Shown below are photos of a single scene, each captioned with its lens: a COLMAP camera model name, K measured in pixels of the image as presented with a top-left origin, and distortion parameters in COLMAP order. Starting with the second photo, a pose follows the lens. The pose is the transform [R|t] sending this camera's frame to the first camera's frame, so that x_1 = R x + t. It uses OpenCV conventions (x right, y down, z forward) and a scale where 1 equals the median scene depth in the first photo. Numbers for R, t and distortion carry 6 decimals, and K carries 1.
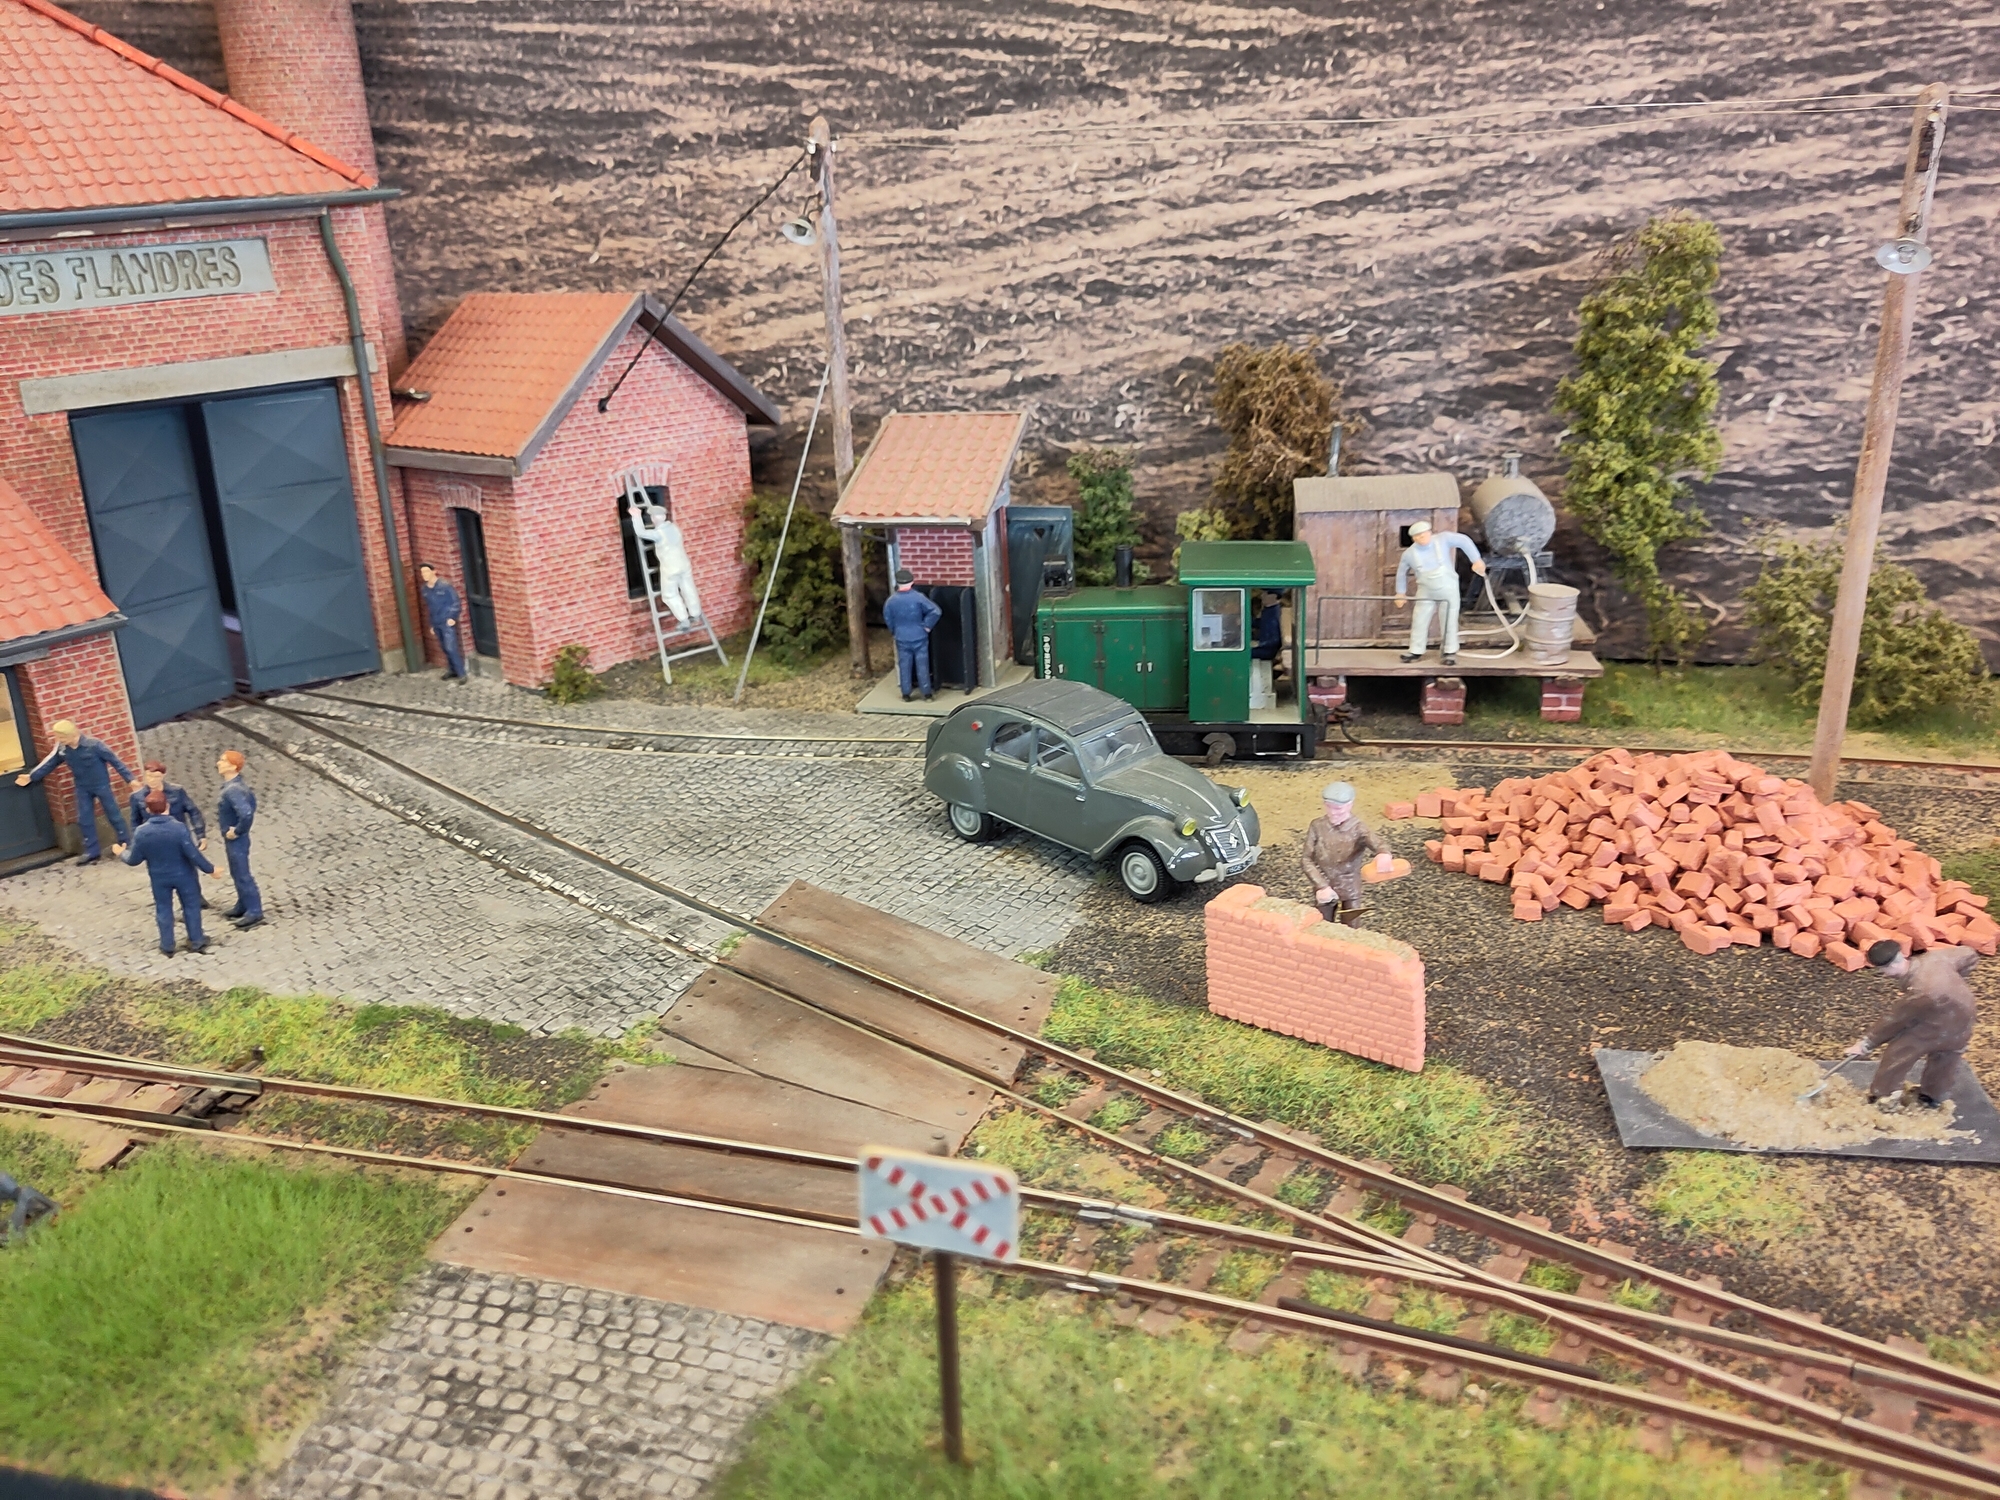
lens RADIAL K [[1824.9, 0, 1007.1], [0, 1824.9, 742.7], [0, 0, 1]] dist [0.034395, -0.044781]
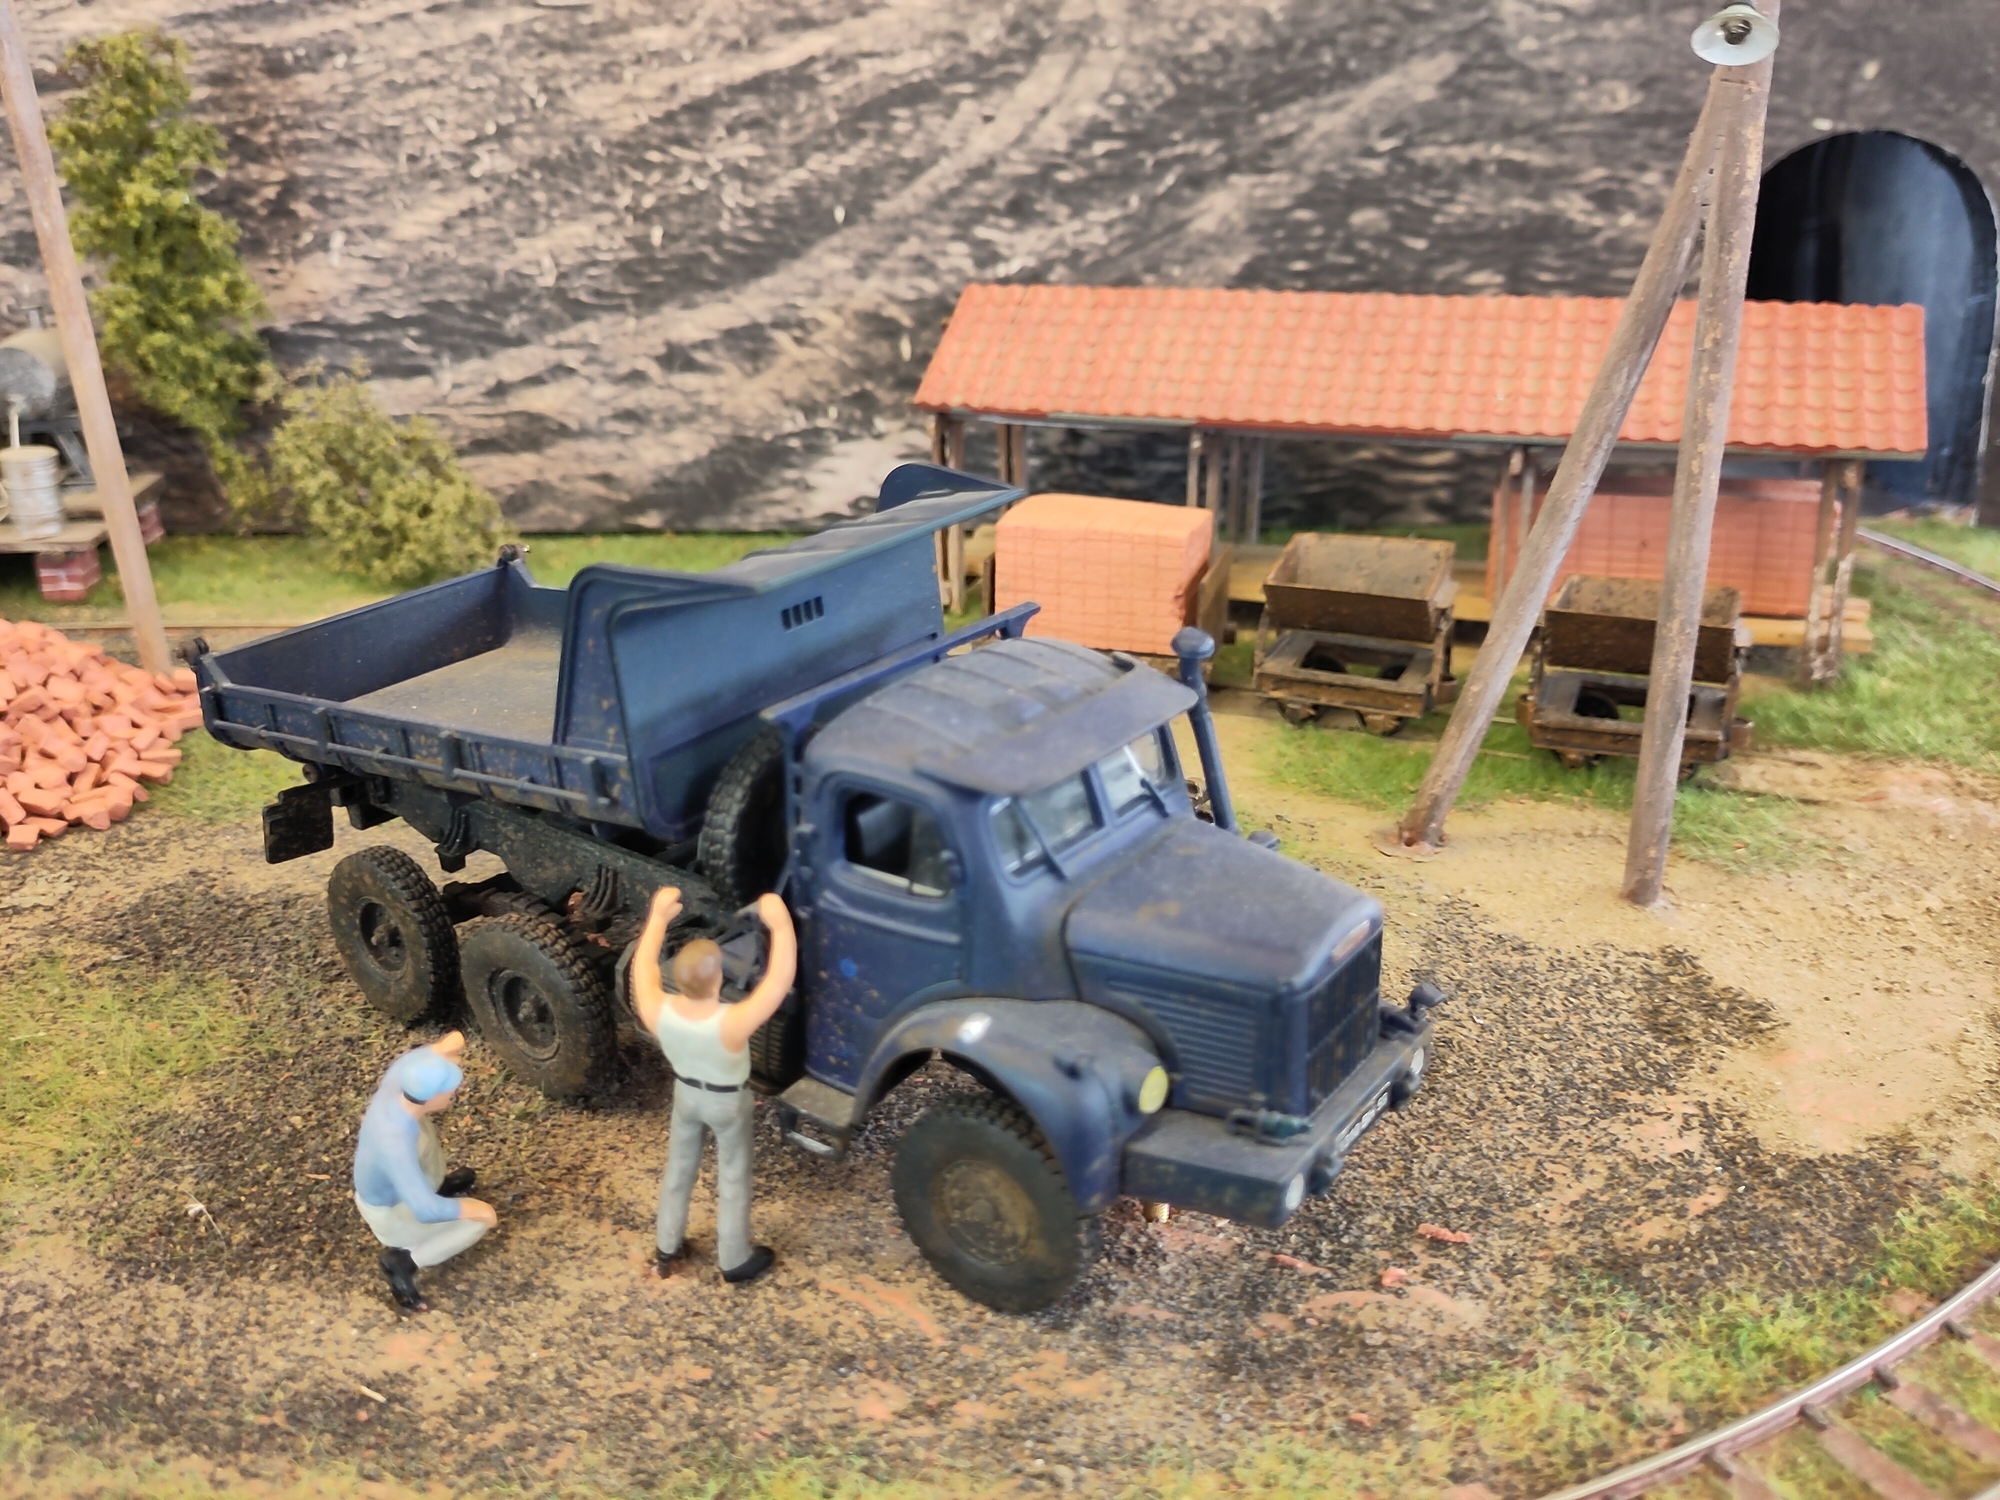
lens RADIAL K [[1824.9, 0, 990.5], [0, 1824.9, 733.4], [0, 0, 1]] dist [0.034395, -0.044781]
pose [[0.980302, -0.062998, 0.187189, 0.558165], [0.055752, 0.997486, 0.043734, 0.037619], [-0.189473, -0.032436, 0.981350, 0.031698]]
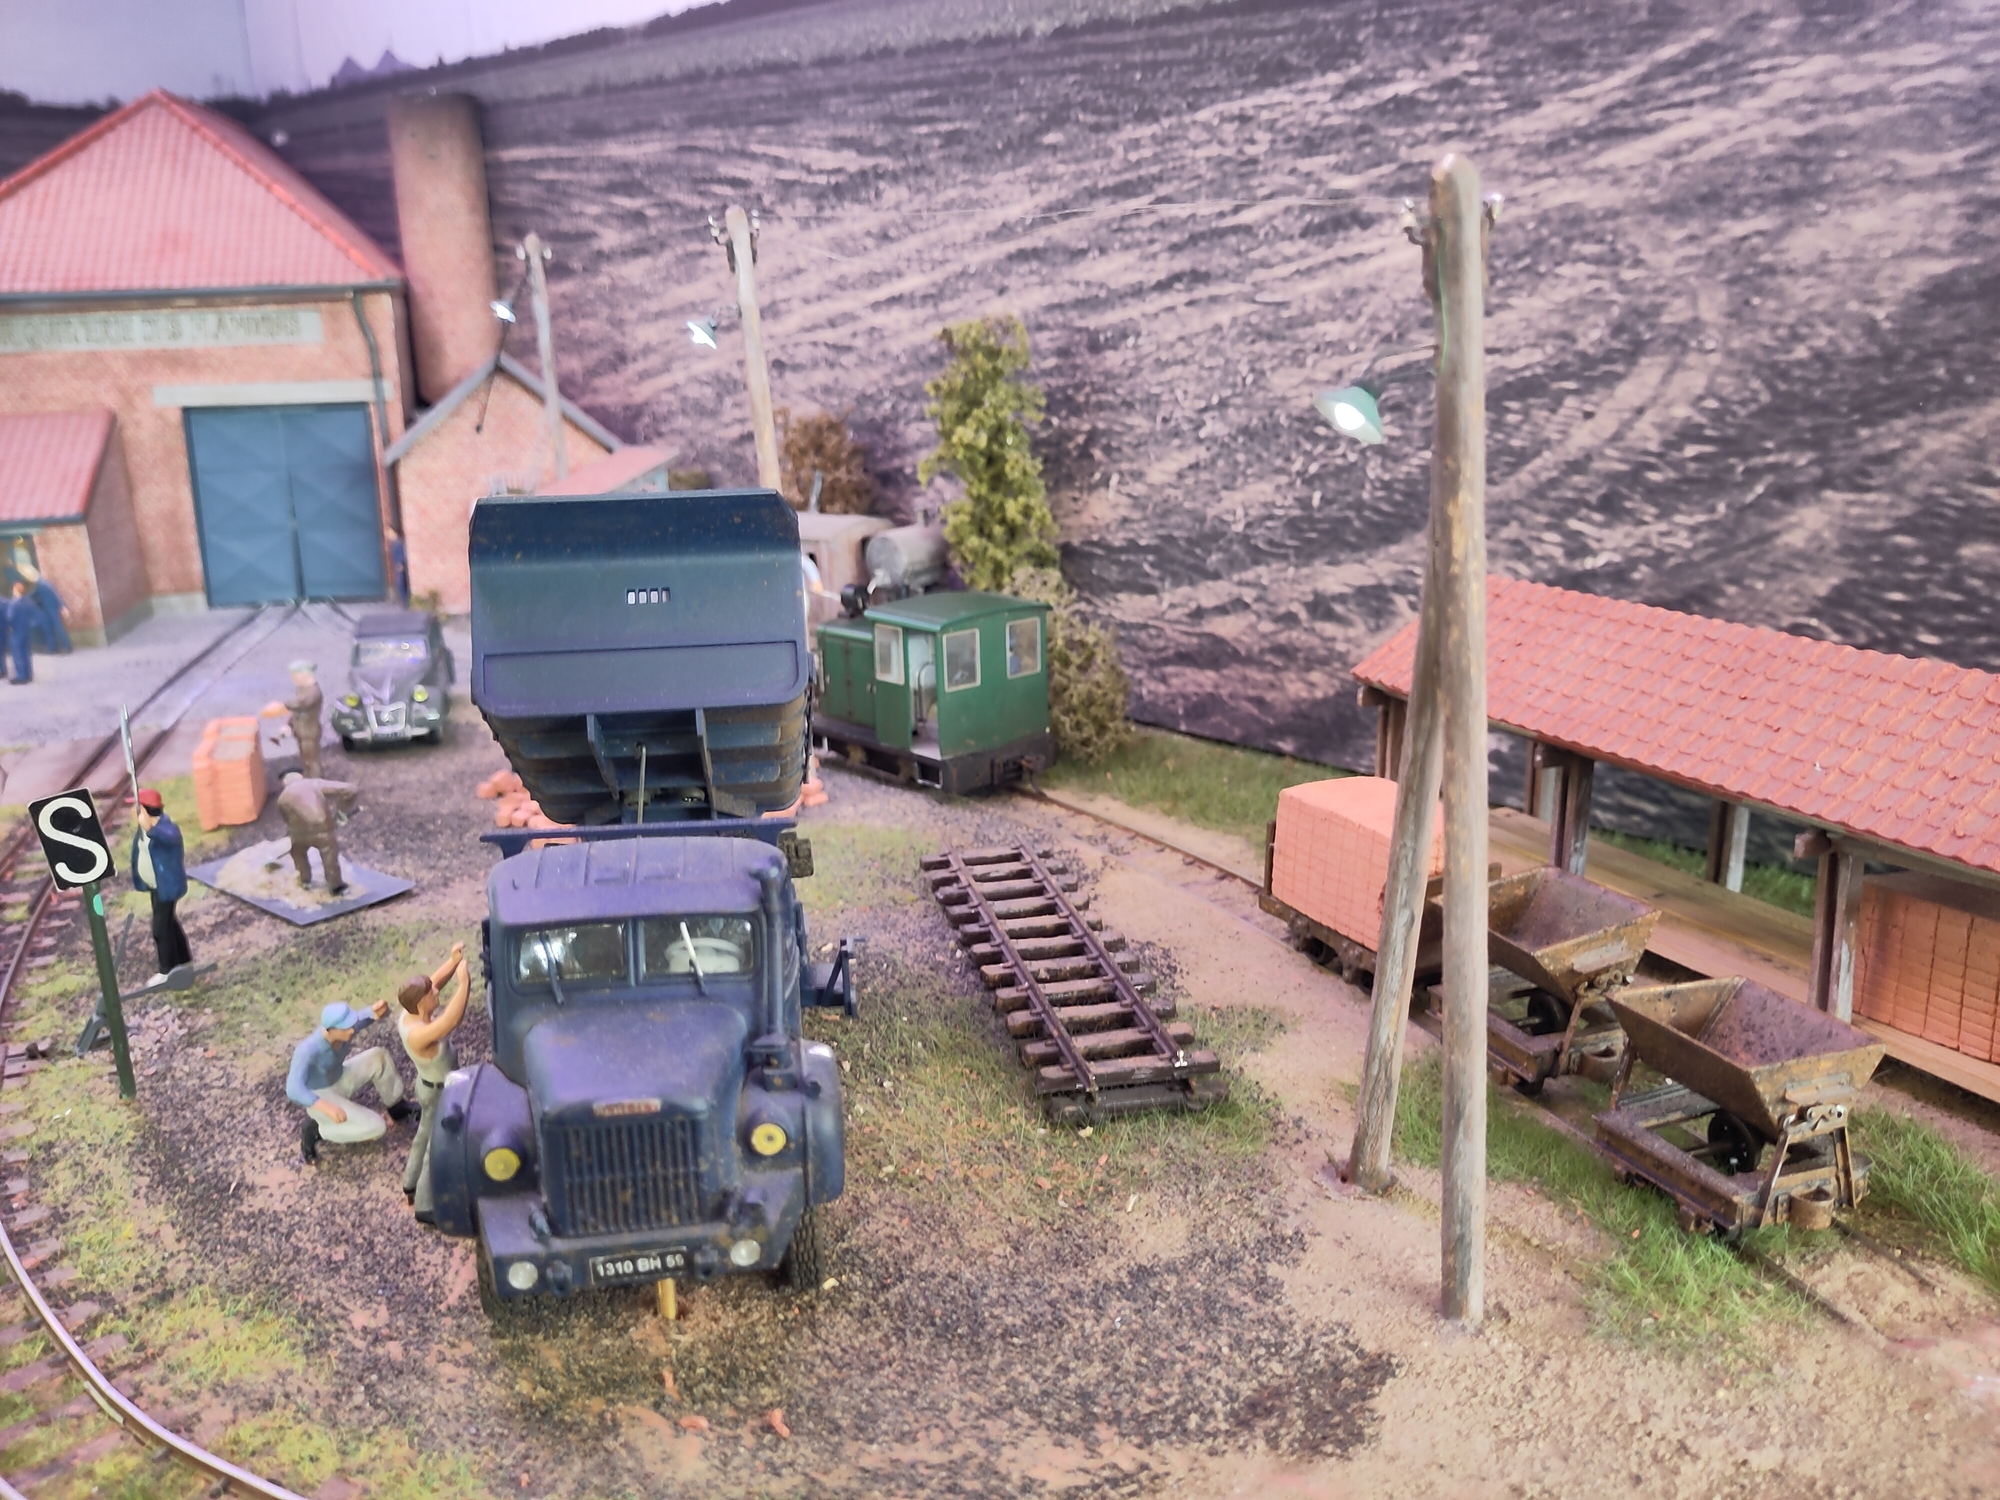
lens RADIAL K [[1824.9, 0, 996.2], [0, 1824.9, 733.1], [0, 0, 1]] dist [0.034395, -0.044781]
pose [[0.824263, 0.147954, -0.546535, 1.011048], [-0.185010, 0.982651, -0.013009, -0.004226], [0.535129, 0.111837, 0.837335, 0.031560]]
